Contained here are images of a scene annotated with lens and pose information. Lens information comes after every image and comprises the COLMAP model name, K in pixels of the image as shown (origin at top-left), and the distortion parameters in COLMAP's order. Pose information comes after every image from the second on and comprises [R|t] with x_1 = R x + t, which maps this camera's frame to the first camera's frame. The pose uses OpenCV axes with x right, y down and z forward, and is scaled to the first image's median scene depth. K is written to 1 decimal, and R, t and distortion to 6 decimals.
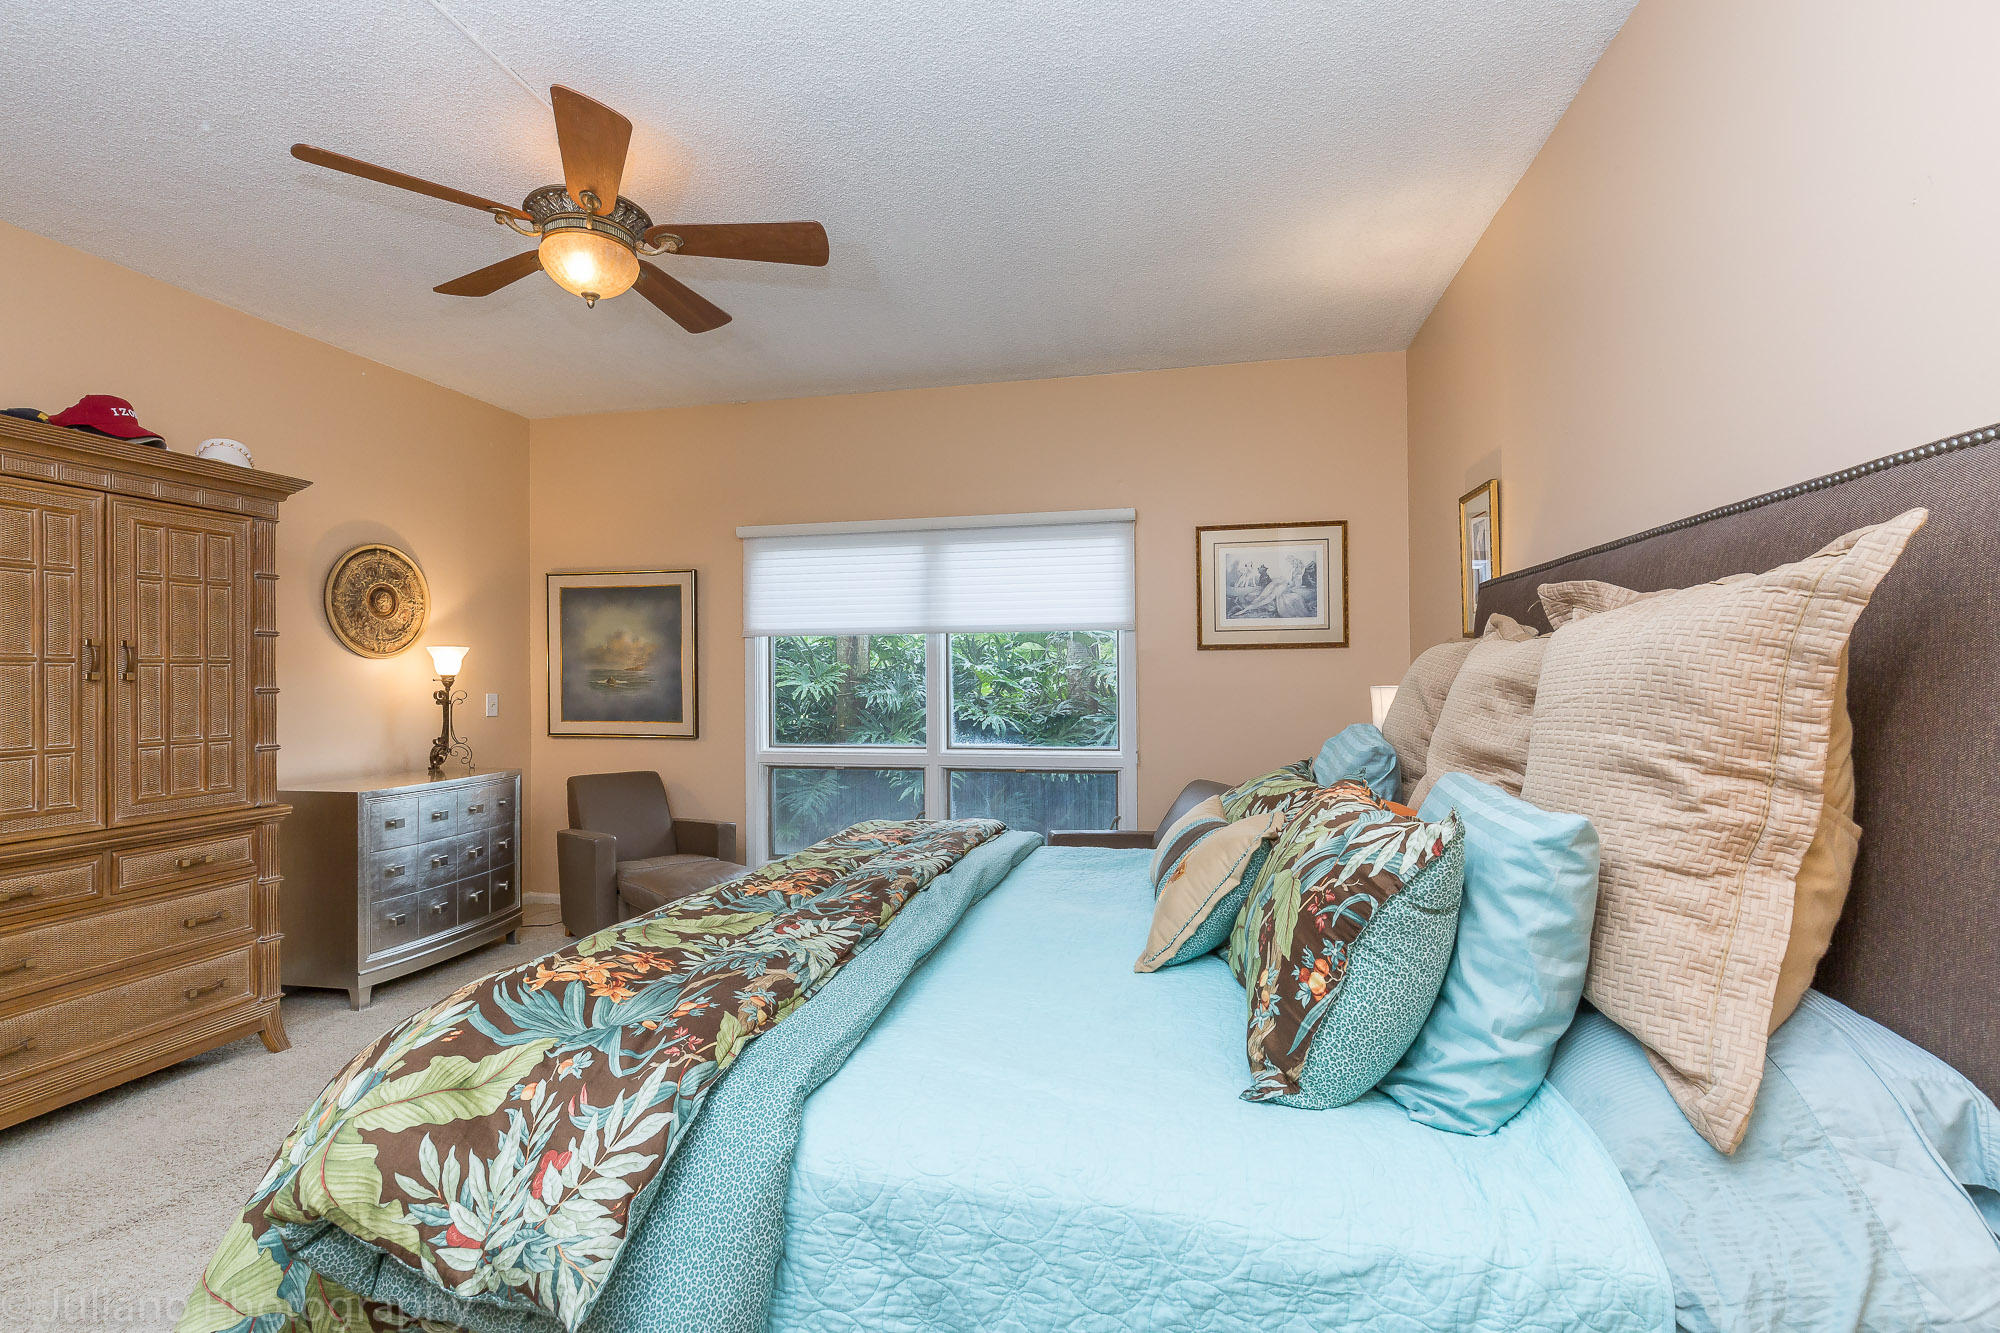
lens RADIAL K [[899.5, 0, 1000.0], [0, 899.5, 666.5], [0, 0, 1]] dist [-0.001878, -0.000197]
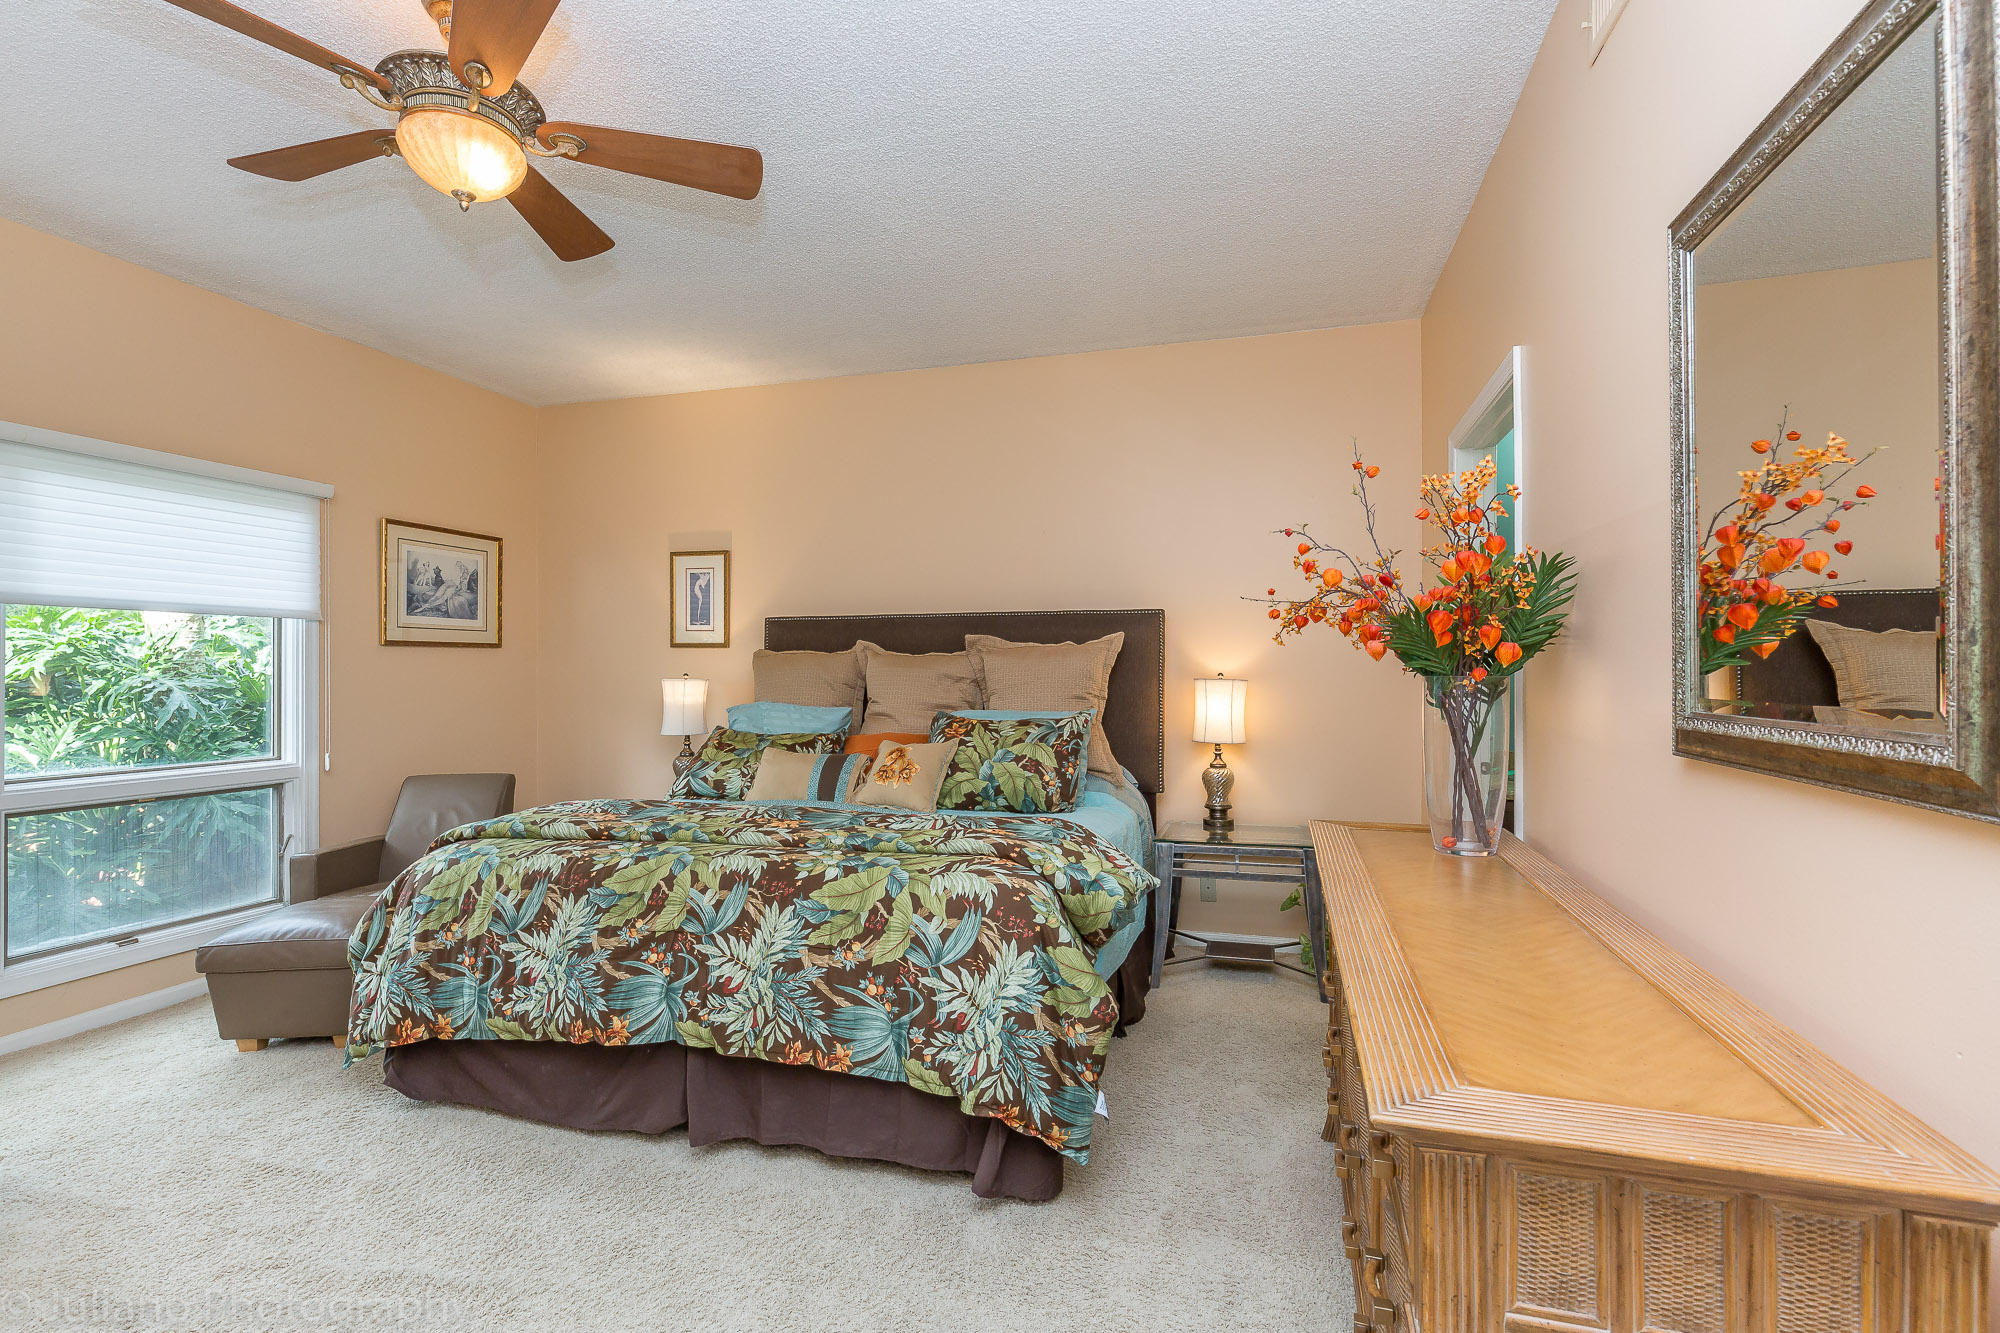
lens RADIAL K [[899.5, 0, 1000.0], [0, 899.5, 666.5], [0, 0, 1]] dist [-0.001878, -0.000197]
pose [[0.077419, 0.009628, 0.996952, -1.066782], [-0.008893, 0.999920, -0.008966, 0.011318], [-0.996959, -0.008171, 0.077499, 0.395680]]
